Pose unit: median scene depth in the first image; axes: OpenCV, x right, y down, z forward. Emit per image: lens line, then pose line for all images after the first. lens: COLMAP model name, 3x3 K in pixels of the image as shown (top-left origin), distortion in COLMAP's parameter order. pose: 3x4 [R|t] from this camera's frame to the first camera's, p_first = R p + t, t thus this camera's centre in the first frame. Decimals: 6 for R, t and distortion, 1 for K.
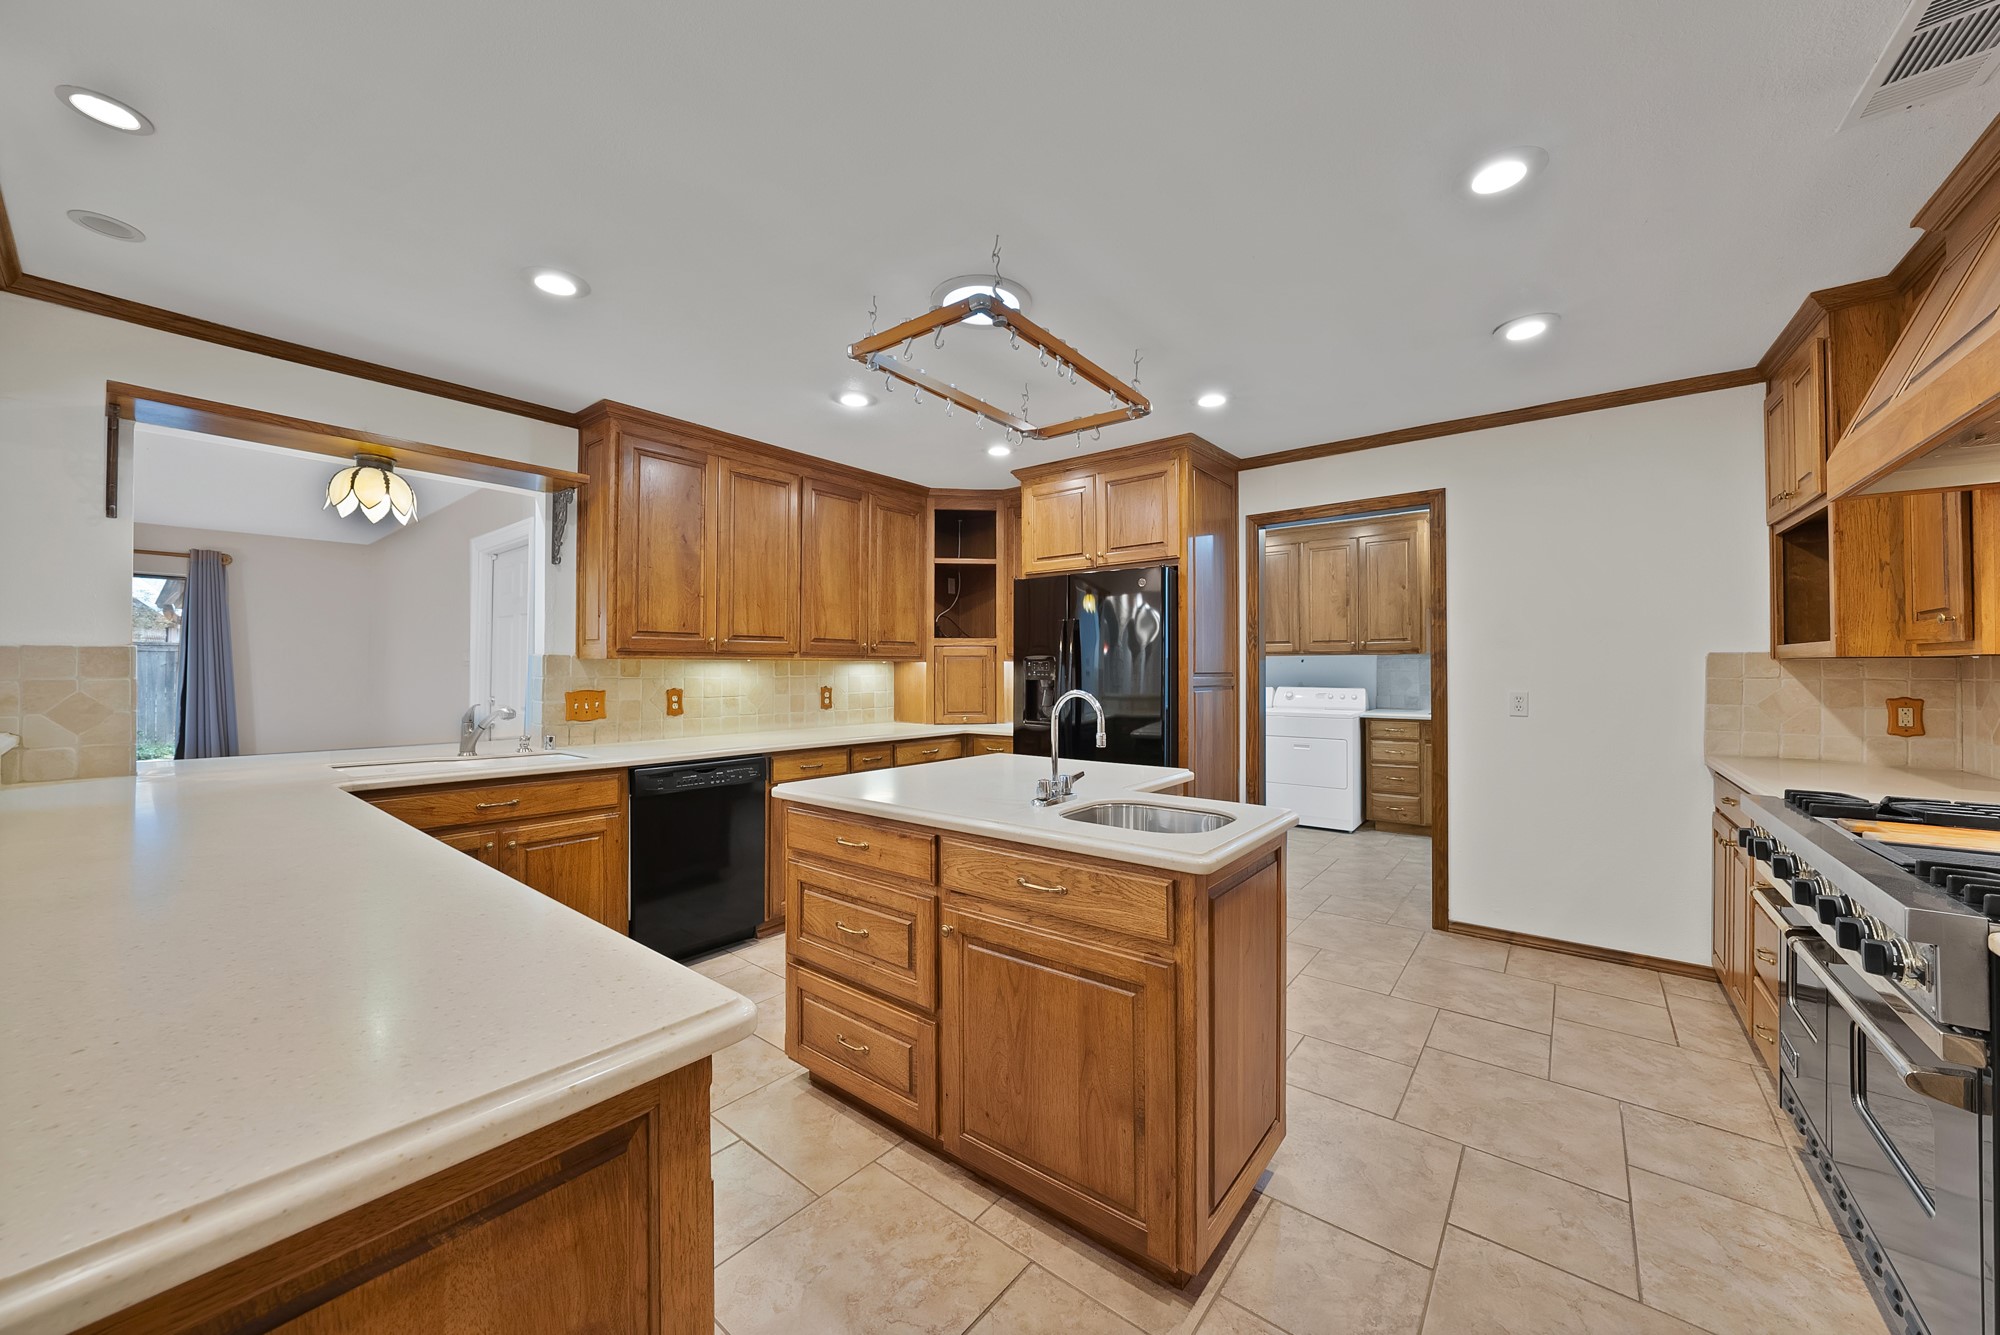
lens RADIAL K [[732.4, 0, 1002.2], [0, 732.4, 661.2], [0, 0, 1]] dist [-0.003163, 0.000353]
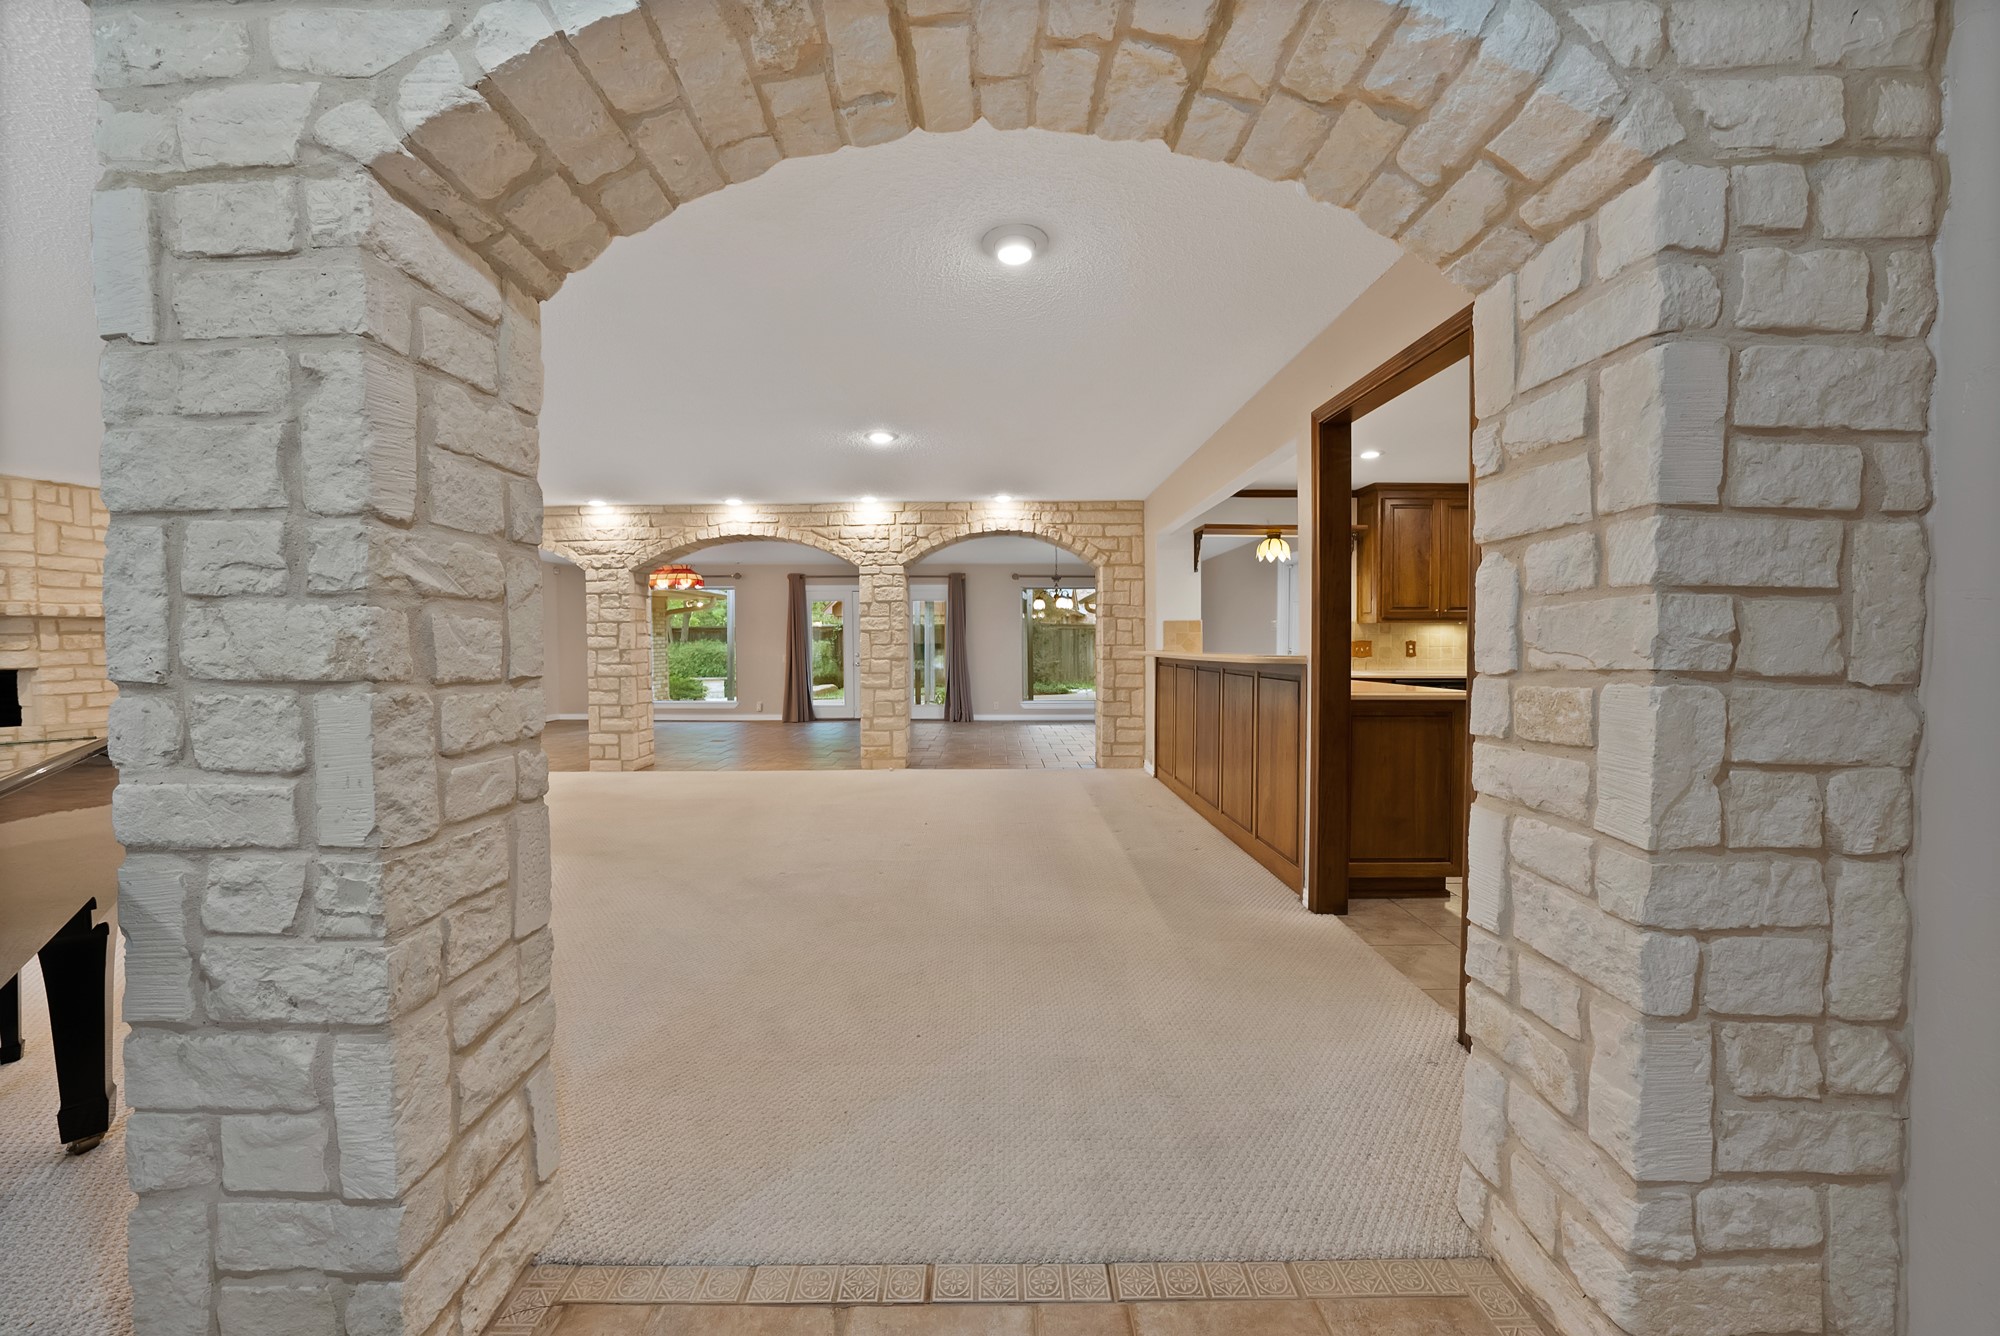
lens RADIAL K [[732.4, 0, 997.4], [0, 732.4, 658.5], [0, 0, 1]] dist [-0.003163, 0.000353]
pose [[0.637624, 0.012031, -0.770254, 0.183144], [0.011473, 0.999619, 0.025111, 0.019673], [0.770262, -0.024848, 0.637243, -0.611312]]
